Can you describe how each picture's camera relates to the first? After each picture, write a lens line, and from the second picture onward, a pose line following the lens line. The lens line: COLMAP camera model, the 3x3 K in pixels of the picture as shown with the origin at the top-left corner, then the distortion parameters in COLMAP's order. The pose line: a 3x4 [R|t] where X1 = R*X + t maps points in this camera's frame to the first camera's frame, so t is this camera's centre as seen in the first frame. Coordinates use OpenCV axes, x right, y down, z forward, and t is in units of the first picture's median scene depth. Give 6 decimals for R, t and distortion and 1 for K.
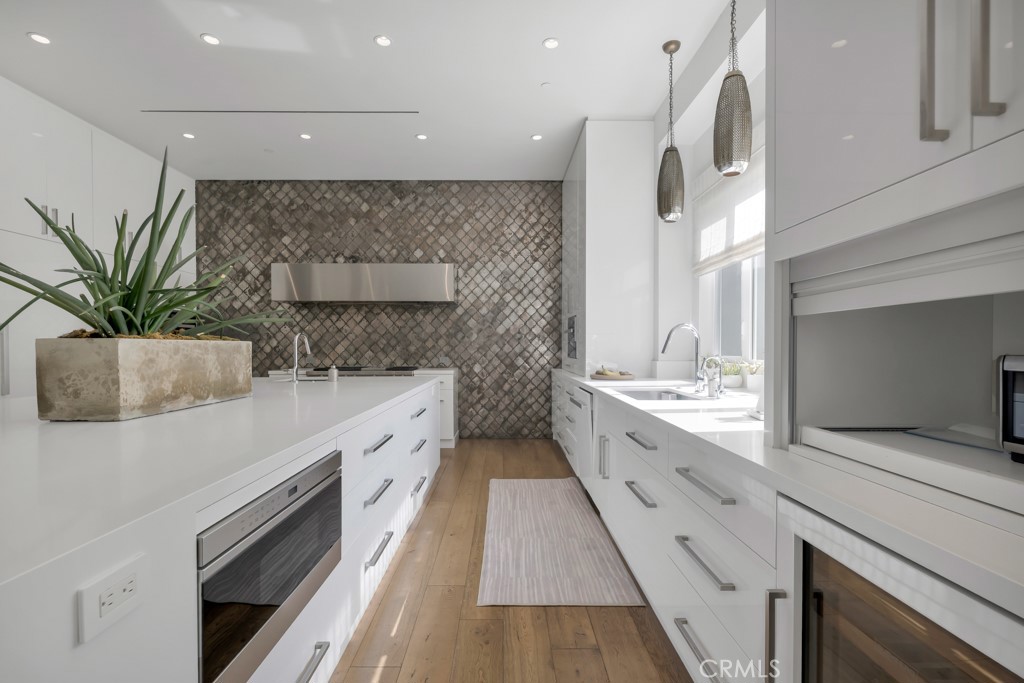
lens RADIAL K [[471.0, 0, 512.7], [0, 471.0, 348.3], [0, 0, 1]] dist [0.004500, 0.000711]
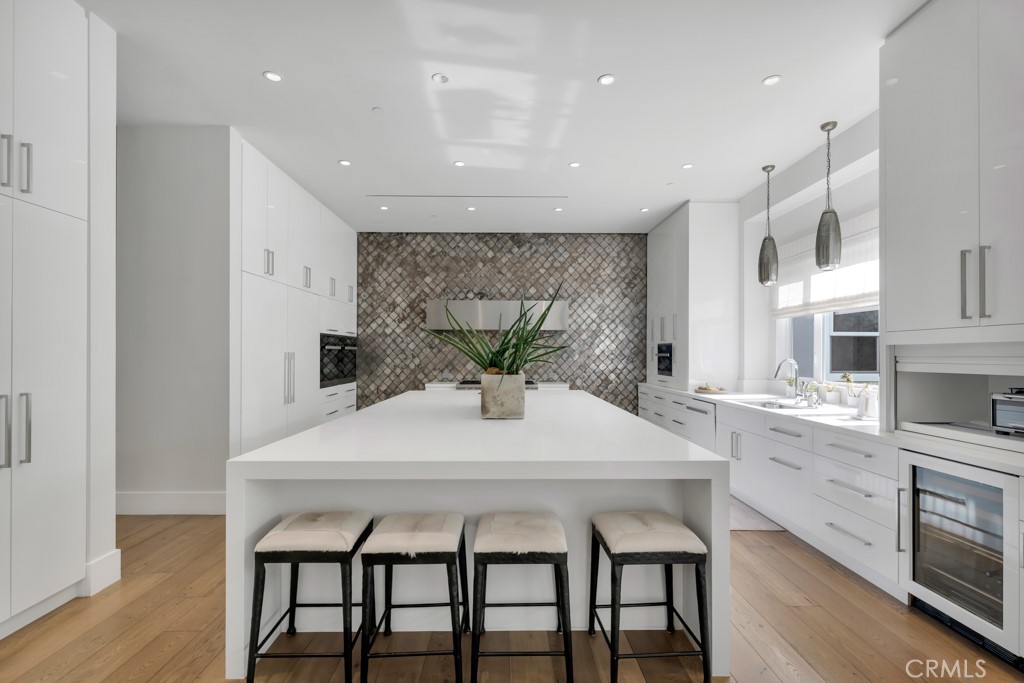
lens RADIAL K [[471.0, 0, 512.7], [0, 471.0, 348.4], [0, 0, 1]] dist [0.004500, 0.000711]
pose [[0.999988, 0.004125, 0.002641, -0.256761], [-0.004087, 0.999892, -0.014100, -0.029366], [-0.002698, 0.014089, 0.999897, -0.255805]]
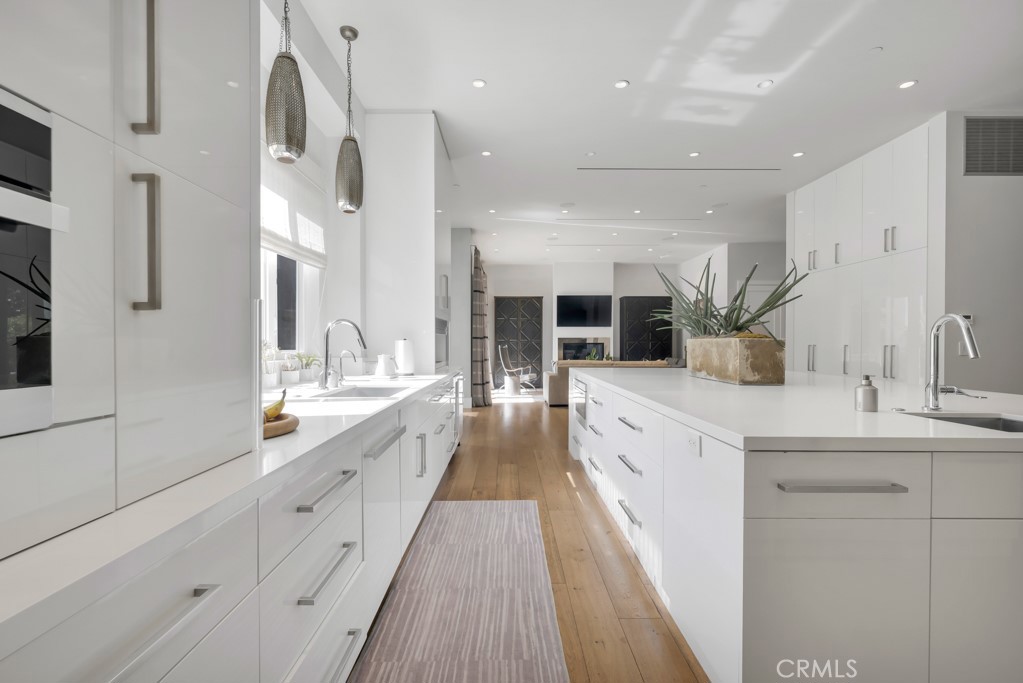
lens RADIAL K [[470.5, 0, 510.0], [0, 470.5, 348.3], [0, 0, 1]] dist [0.004500, 0.000711]
pose [[-0.999928, -0.000861, 0.011942, -0.000839], [-0.000679, 0.999884, 0.015241, -0.002824], [-0.011954, 0.015232, -0.999813, 0.949604]]
